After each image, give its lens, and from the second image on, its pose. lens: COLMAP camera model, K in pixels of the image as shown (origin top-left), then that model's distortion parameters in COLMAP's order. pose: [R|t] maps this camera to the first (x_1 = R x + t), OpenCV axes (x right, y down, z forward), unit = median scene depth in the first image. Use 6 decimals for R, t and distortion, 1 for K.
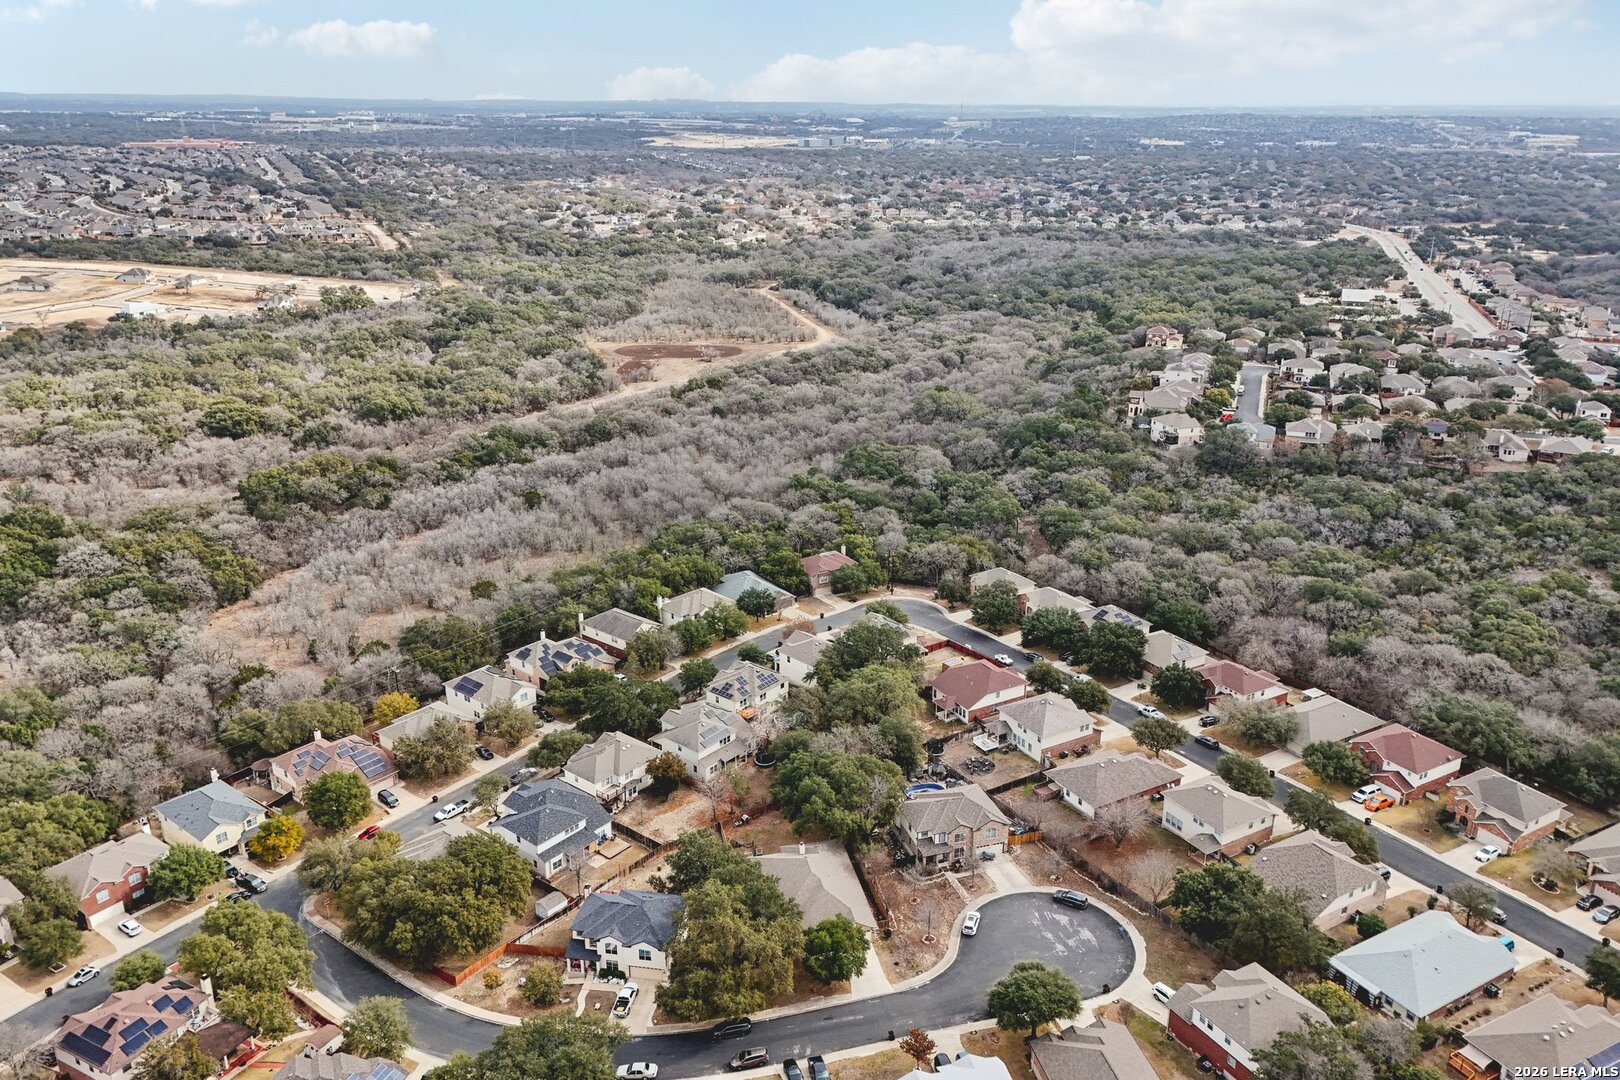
lens RADIAL K [[1202.6, 0, 814.2], [0, 1202.6, 536.3], [0, 0, 1]] dist [0.068748, -0.059295]
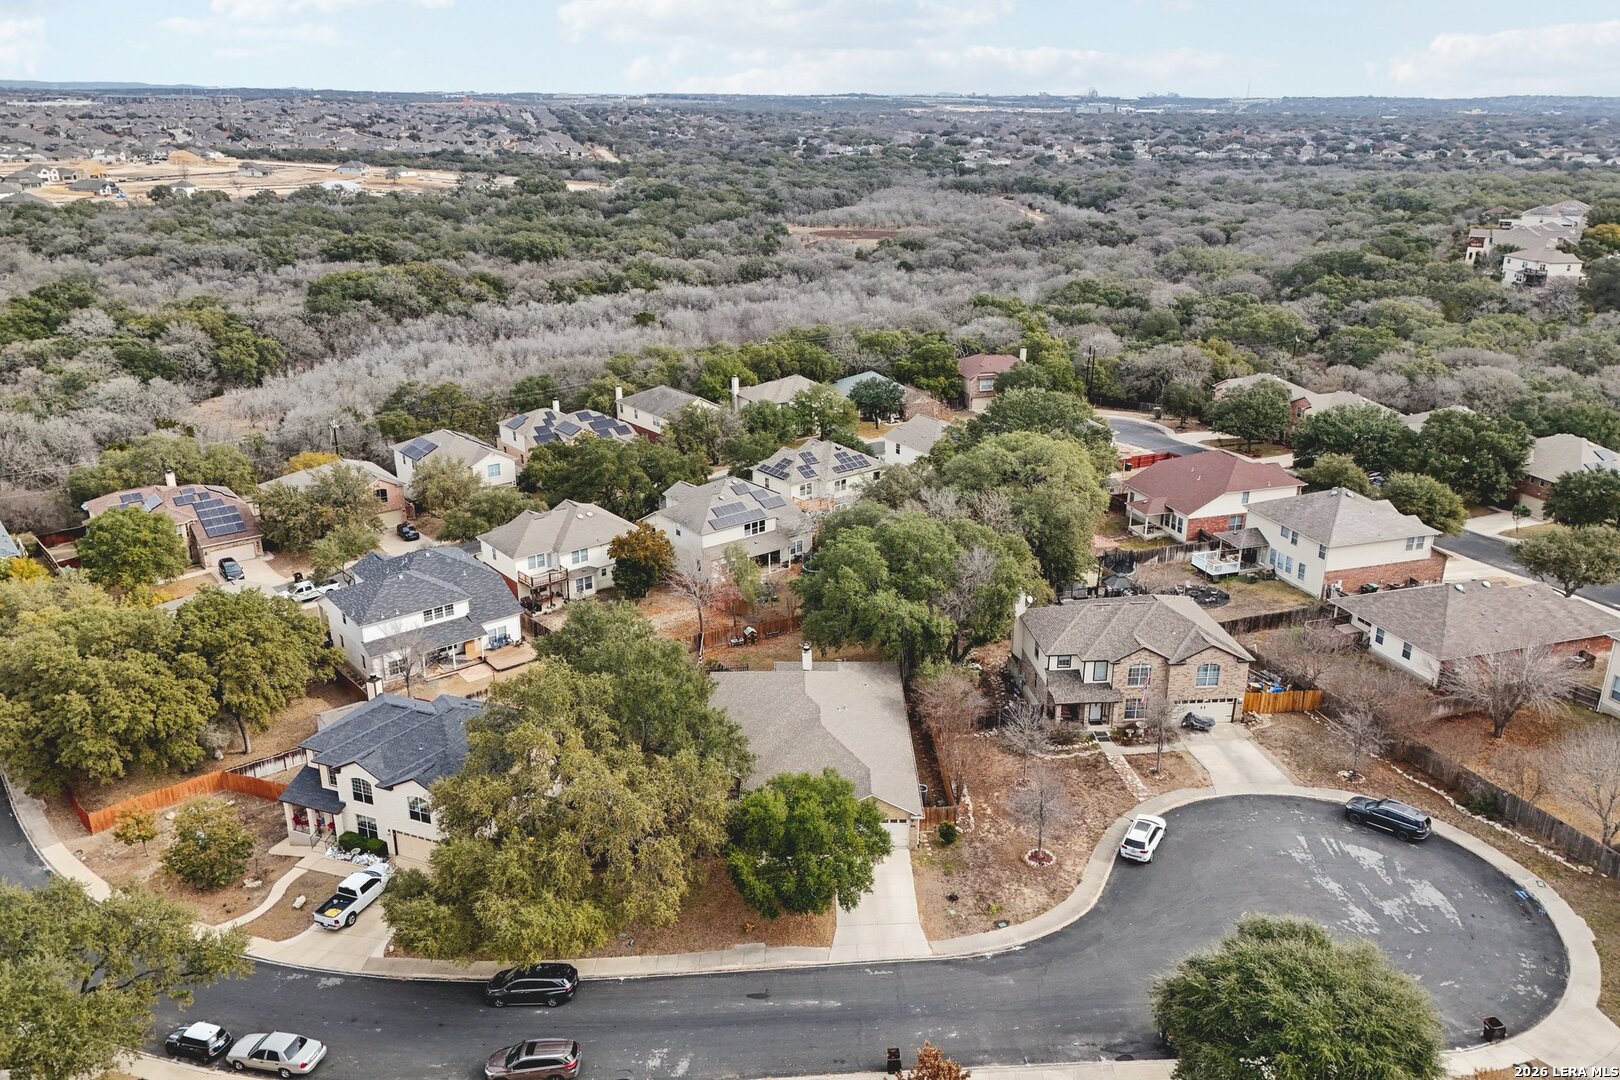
lens RADIAL K [[1202.6, 0, 819.9], [0, 1202.6, 538.0], [0, 0, 1]] dist [0.068748, -0.059295]
pose [[0.978722, 0.073625, -0.191527, 0.061977], [-0.073695, 0.997258, 0.006764, 0.147333], [0.191499, 0.007494, 0.981464, 0.370731]]
